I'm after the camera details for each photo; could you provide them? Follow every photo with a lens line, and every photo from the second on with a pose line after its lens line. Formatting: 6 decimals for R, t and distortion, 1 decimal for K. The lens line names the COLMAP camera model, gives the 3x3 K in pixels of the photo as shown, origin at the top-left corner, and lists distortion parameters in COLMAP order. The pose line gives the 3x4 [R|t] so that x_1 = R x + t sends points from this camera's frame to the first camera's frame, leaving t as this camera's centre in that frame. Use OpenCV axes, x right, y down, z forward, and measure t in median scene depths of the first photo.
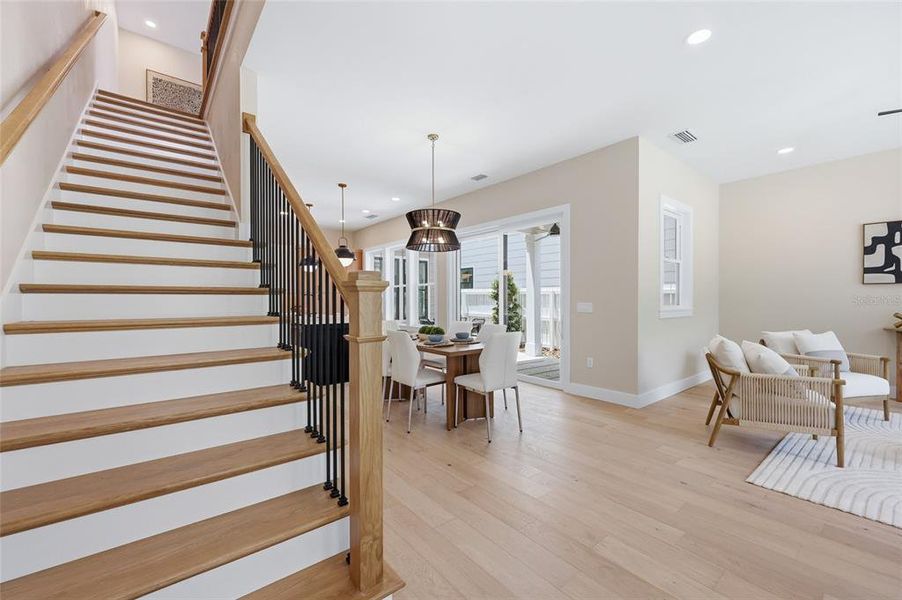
lens RADIAL K [[374.5, 0, 447.8], [0, 374.5, 298.5], [0, 0, 1]] dist [-0.000316, 0.000096]
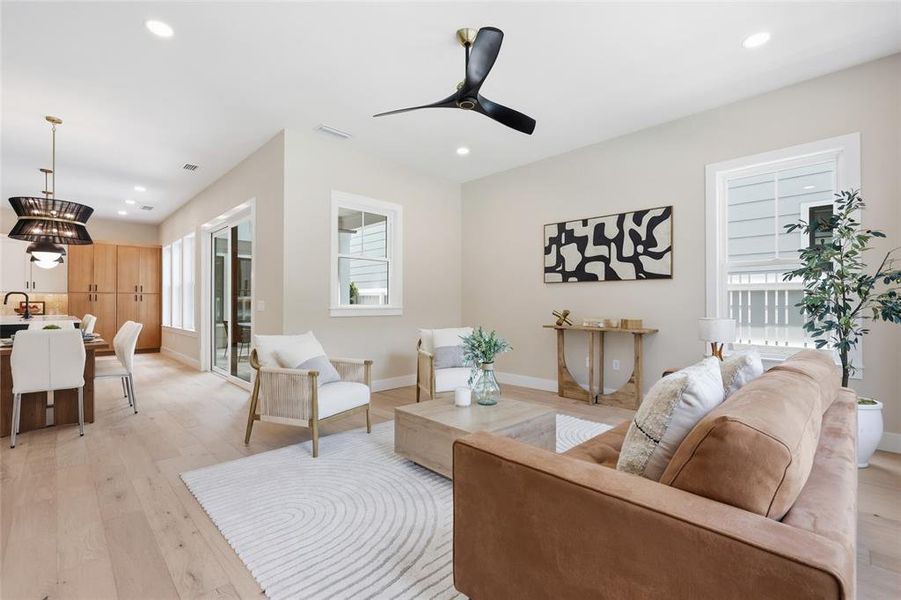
lens RADIAL K [[404.9, 0, 458.5], [0, 404.9, 298.2], [0, 0, 1]] dist [-0.001128, -0.000361]
pose [[0.994031, 0.001833, 0.109084, 0.785891], [-0.000133, 0.999878, -0.015593, 0.021404], [-0.109099, 0.015486, 0.993910, -0.084483]]
